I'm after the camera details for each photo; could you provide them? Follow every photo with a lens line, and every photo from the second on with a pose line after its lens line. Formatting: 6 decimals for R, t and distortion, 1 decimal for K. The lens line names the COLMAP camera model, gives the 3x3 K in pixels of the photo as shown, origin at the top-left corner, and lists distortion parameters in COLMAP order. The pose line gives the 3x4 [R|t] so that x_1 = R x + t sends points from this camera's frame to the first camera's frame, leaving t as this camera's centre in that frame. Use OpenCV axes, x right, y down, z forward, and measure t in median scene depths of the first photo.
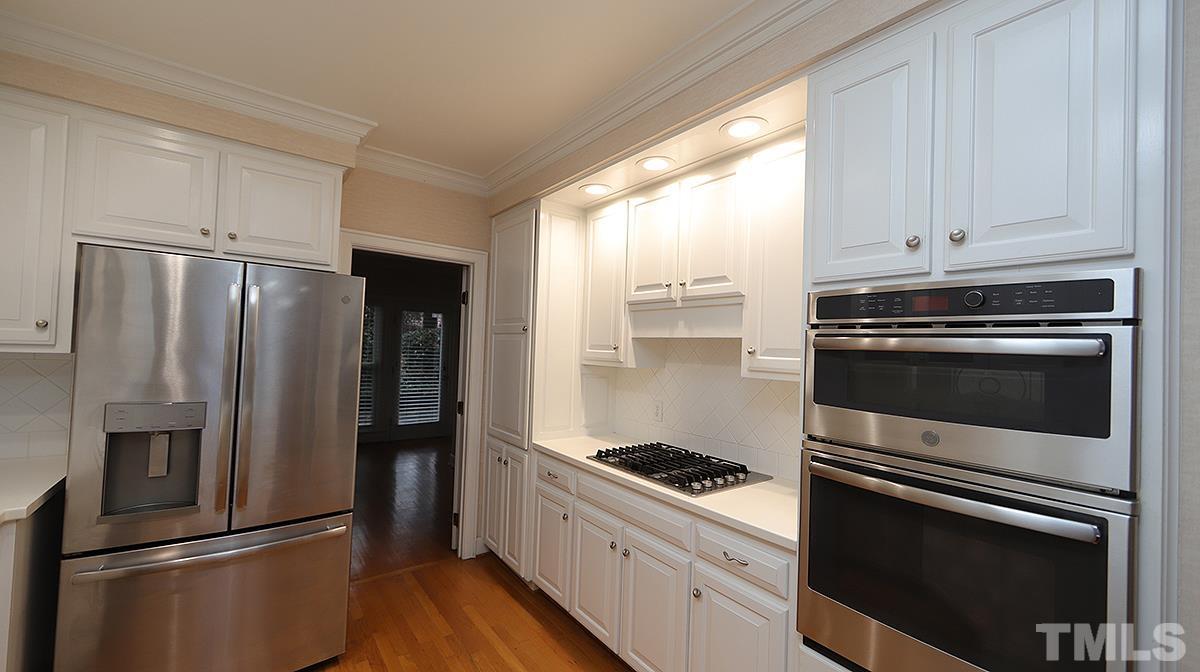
lens RADIAL K [[466.7, 0, 602.1], [0, 466.7, 336.2], [0, 0, 1]] dist [-0.004048, -0.000591]
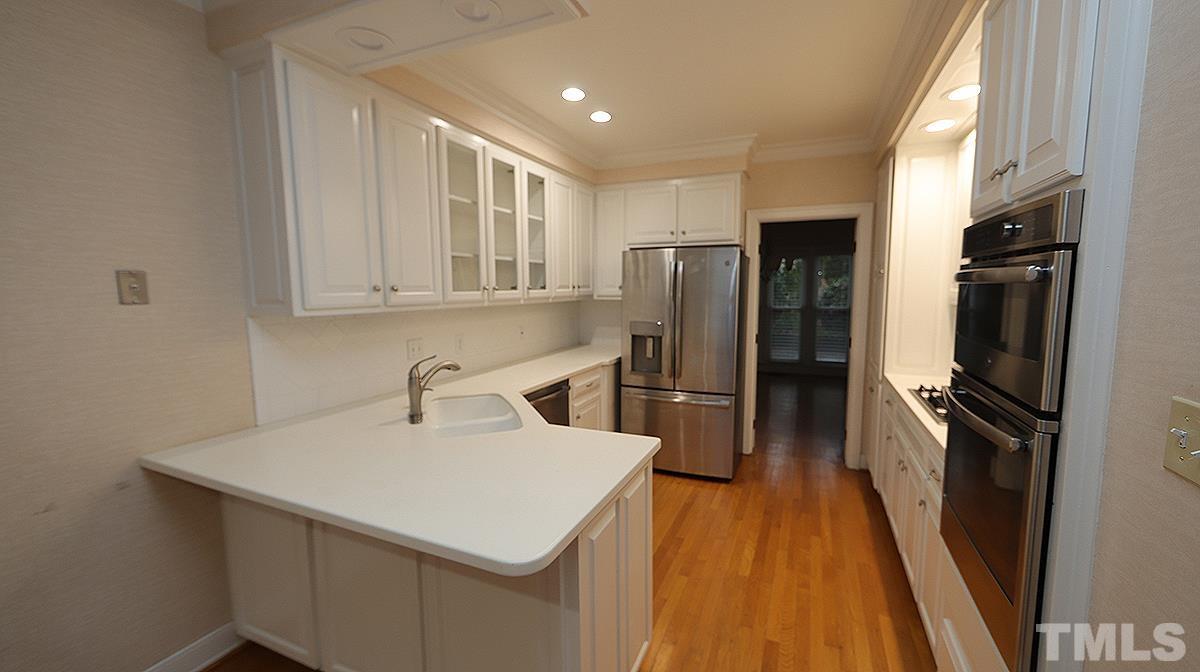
lens RADIAL K [[466.7, 0, 602.0], [0, 466.7, 336.6], [0, 0, 1]] dist [-0.004048, -0.000591]
pose [[0.475287, 0.051918, -0.878298, 0.660617], [0.045501, 0.995471, 0.083467, 0.018435], [0.878654, -0.079634, 0.470772, -0.146637]]
